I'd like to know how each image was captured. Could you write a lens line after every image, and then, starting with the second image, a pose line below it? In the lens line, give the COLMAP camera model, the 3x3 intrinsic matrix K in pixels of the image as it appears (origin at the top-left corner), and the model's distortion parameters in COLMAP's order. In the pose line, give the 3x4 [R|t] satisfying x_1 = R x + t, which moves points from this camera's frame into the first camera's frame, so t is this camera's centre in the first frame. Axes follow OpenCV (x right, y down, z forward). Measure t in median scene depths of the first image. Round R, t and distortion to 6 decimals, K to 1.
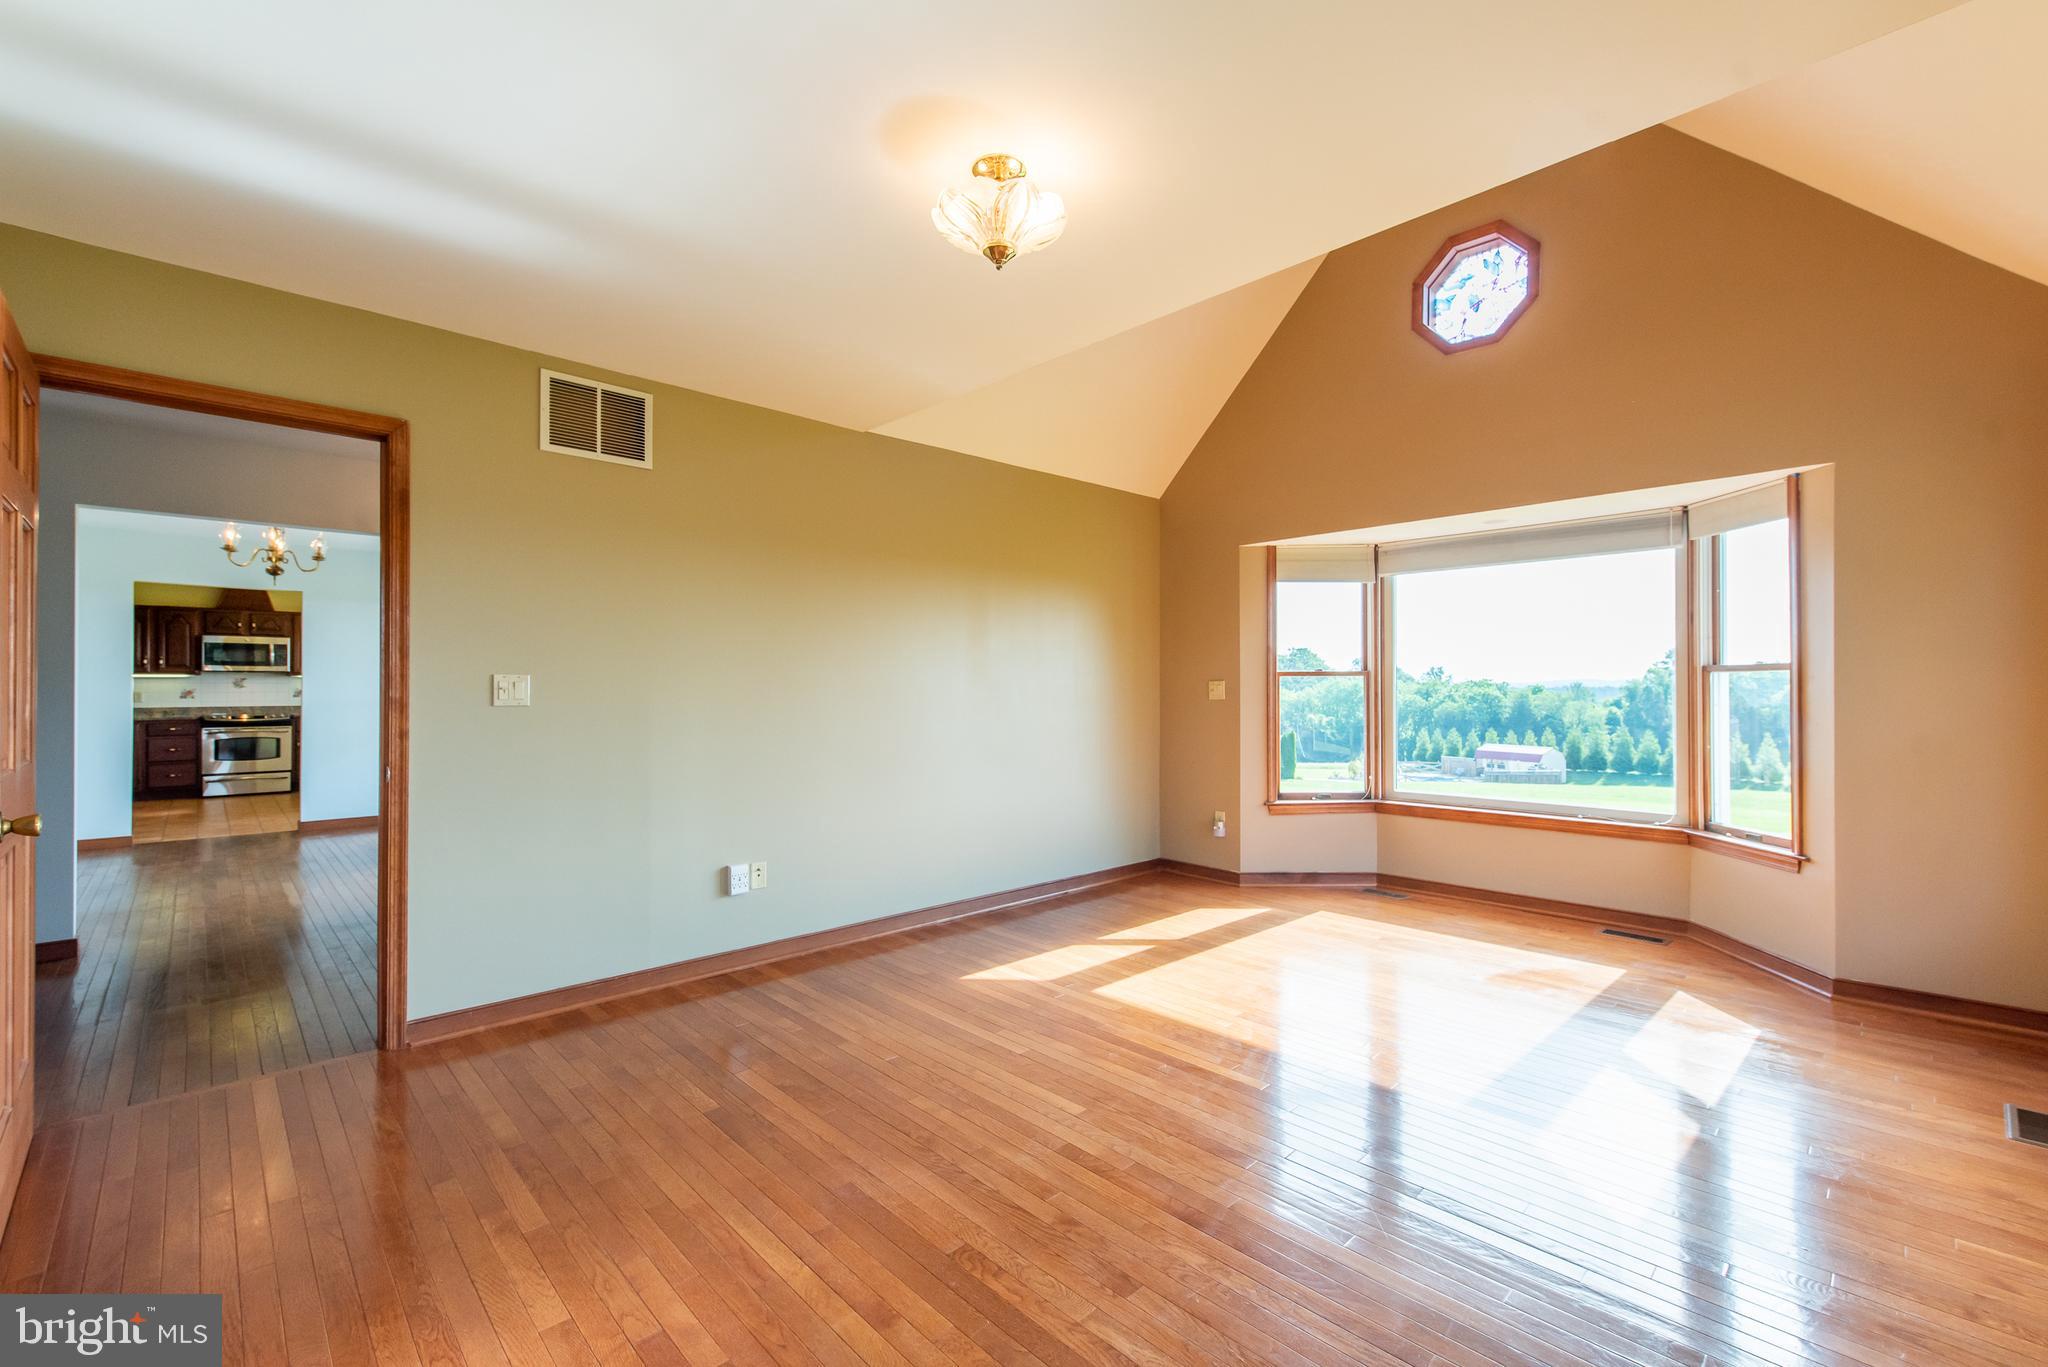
lens RADIAL K [[882.7, 0, 1024.0], [0, 882.7, 683.5], [0, 0, 1]] dist [0.000717, 0.000047]
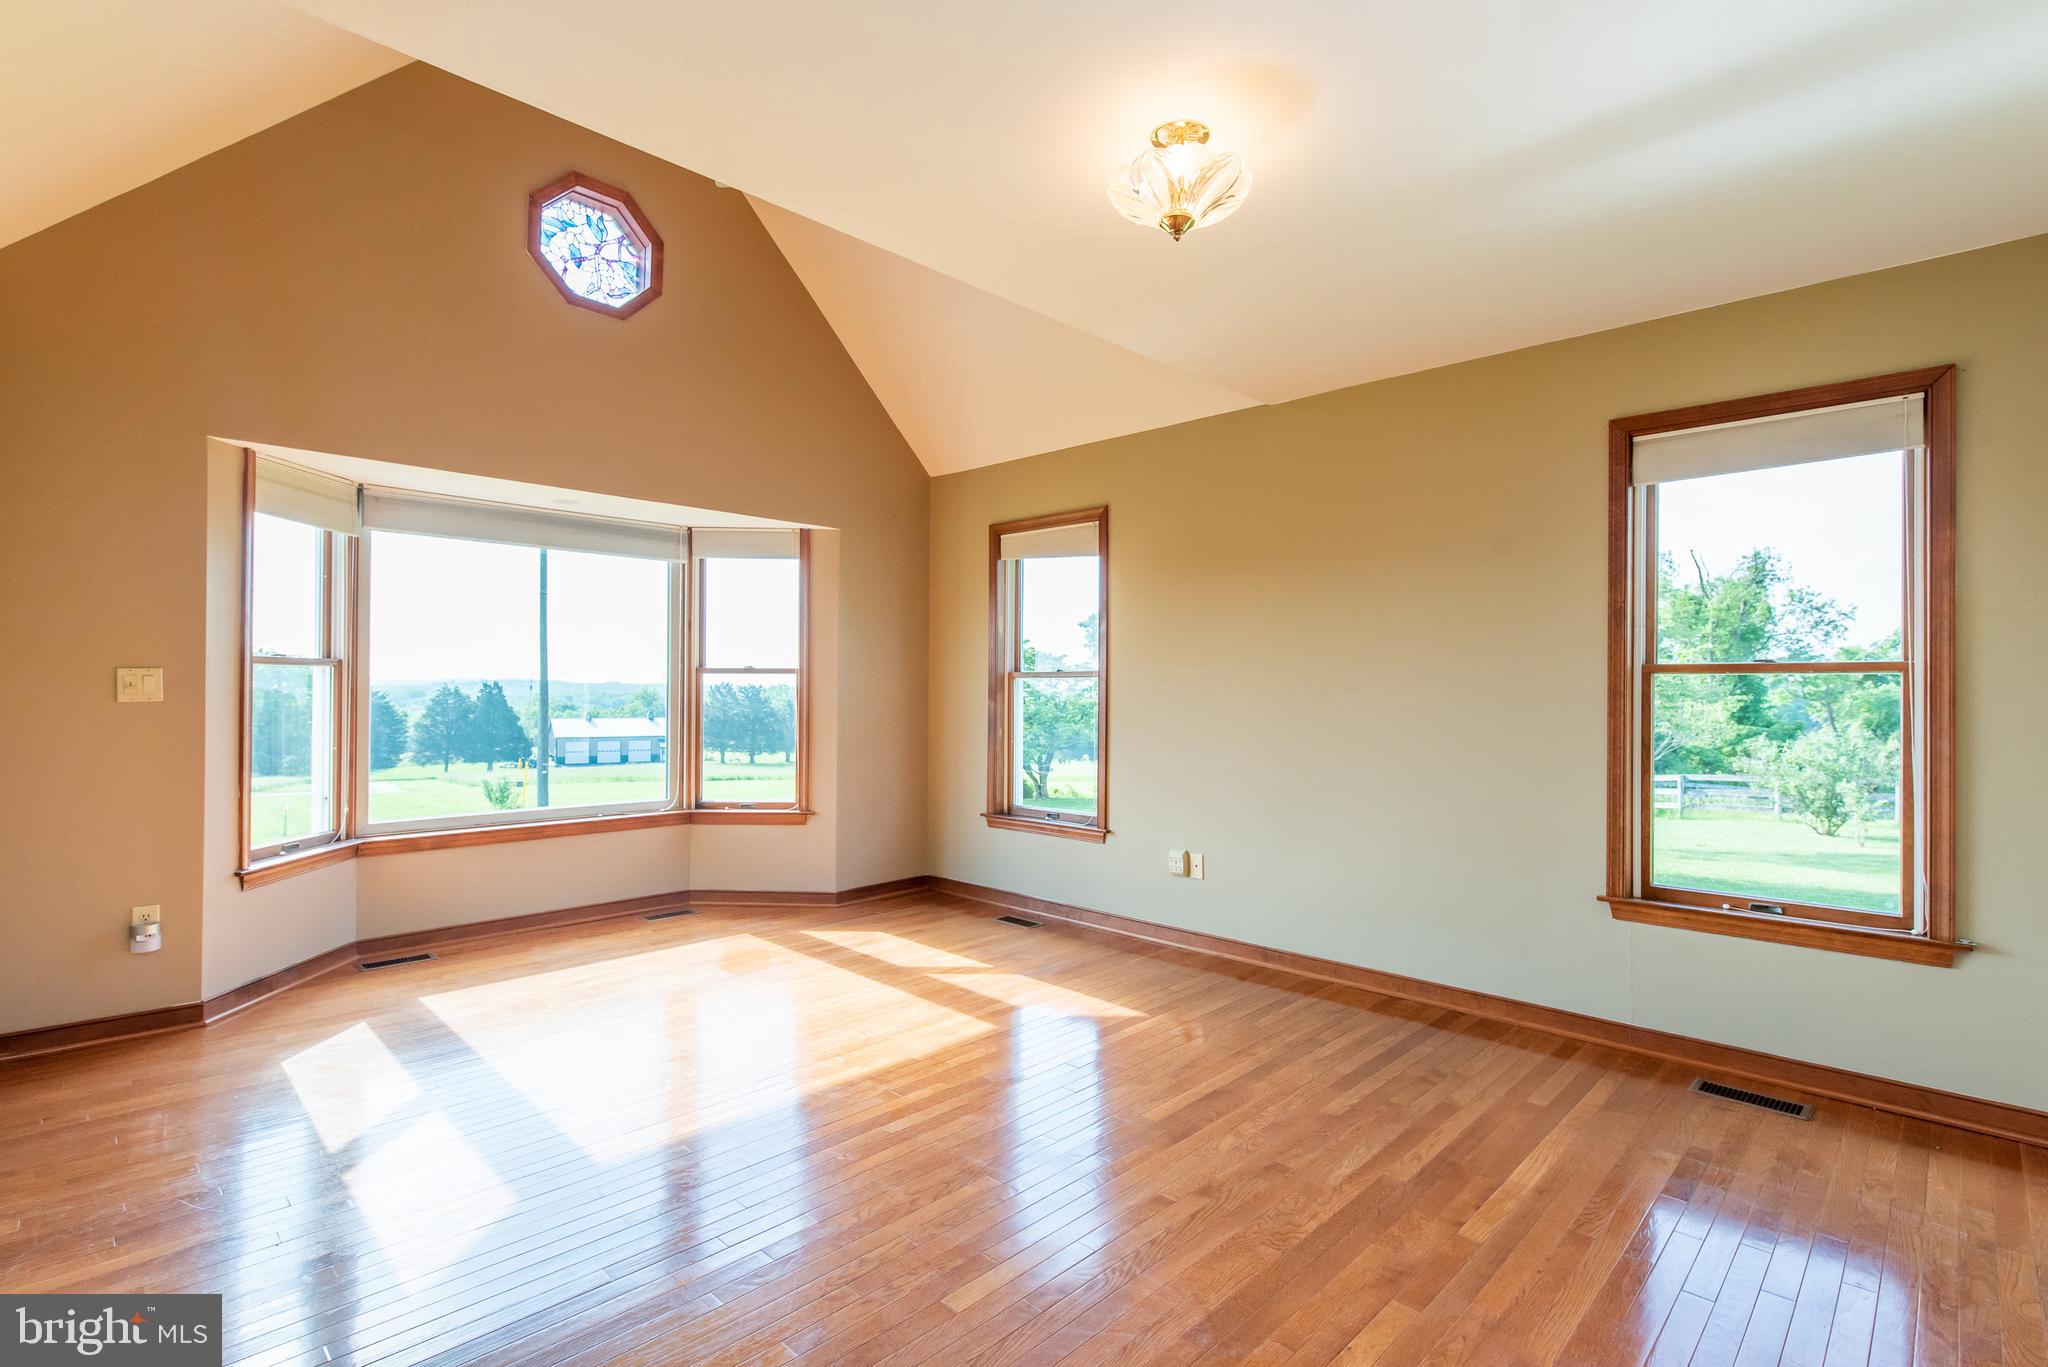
lens RADIAL K [[999.0, 0, 1024.0], [0, 999.0, 683.5], [0, 0, 1]] dist [0.001286, 0.000392]
pose [[-0.064803, 0.009689, 0.997851, -0.575837], [-0.011476, 0.999879, -0.010454, 0.009408], [-0.997832, -0.012129, -0.064684, 0.660992]]
